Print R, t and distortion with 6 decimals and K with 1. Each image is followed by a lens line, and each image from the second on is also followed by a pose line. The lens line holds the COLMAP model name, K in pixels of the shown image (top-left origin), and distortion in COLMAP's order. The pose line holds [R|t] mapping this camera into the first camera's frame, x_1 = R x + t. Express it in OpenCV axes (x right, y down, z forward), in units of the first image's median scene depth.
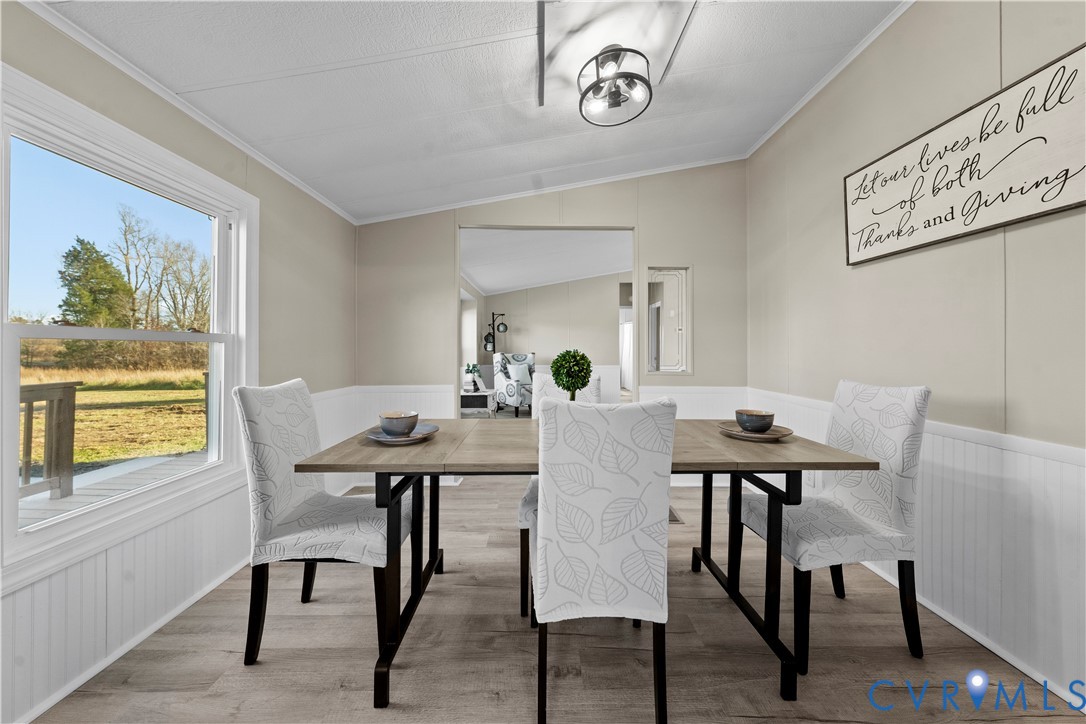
lens RADIAL K [[392.2, 0, 546.5], [0, 392.2, 351.3], [0, 0, 1]] dist [-0.001404, 0.000239]
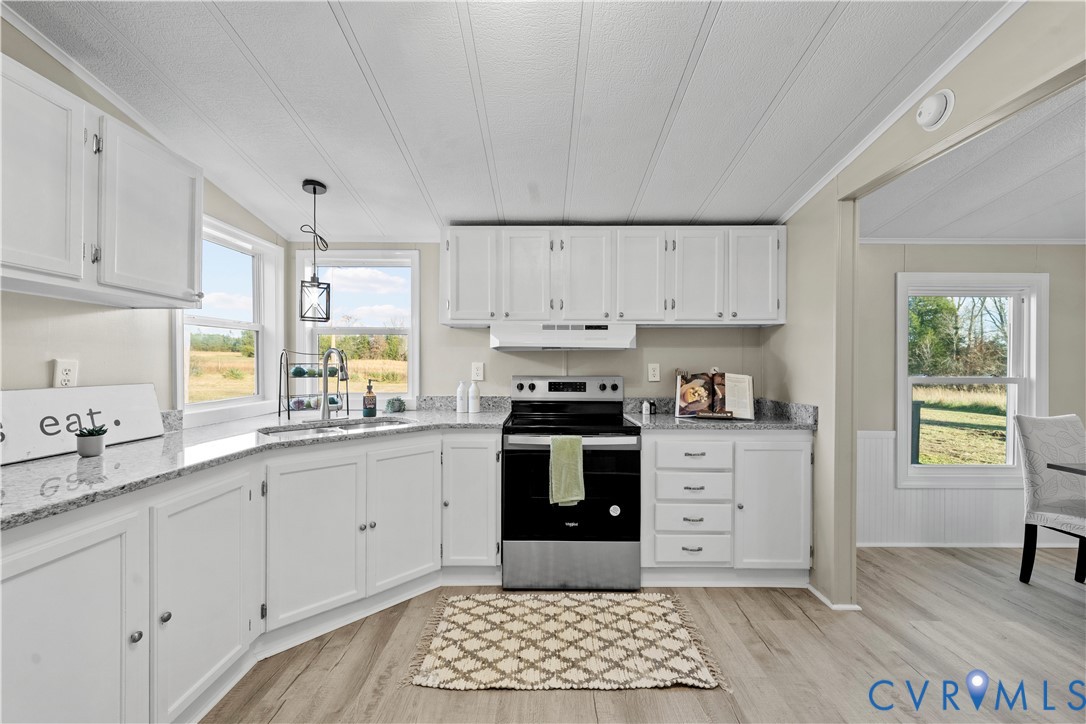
lens RADIAL K [[440.0, 0, 543.0], [0, 440.0, 362.0], [0, 0, 1]] dist [-0.002647, -0.000374]
pose [[0.003395, -0.009052, -0.999953, 0.787872], [-0.009434, 0.999914, -0.009083, -0.071723], [0.999950, 0.009465, 0.003309, -0.753163]]
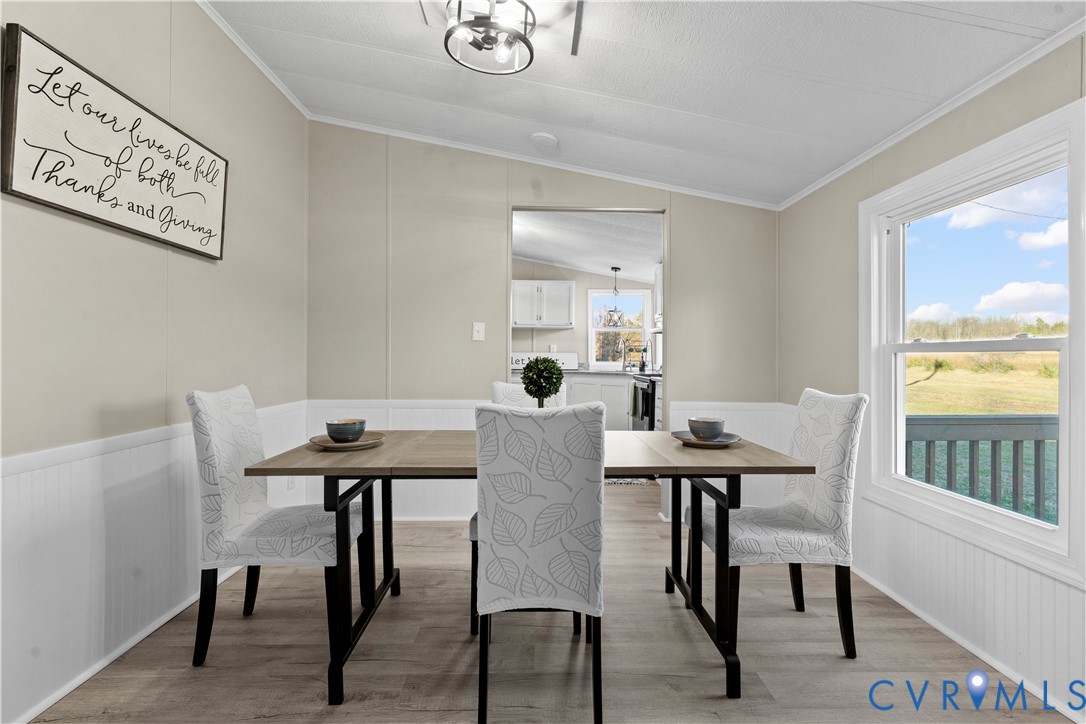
lens RADIAL K [[518.9, 0, 543.0], [0, 518.9, 362.0], [0, 0, 1]] dist [-0.003041, -0.000641]
pose [[-0.999940, -0.010164, -0.004127, 0.057139], [-0.010222, 0.999844, 0.014372, -0.007276], [0.003980, 0.014413, -0.999888, 1.888242]]
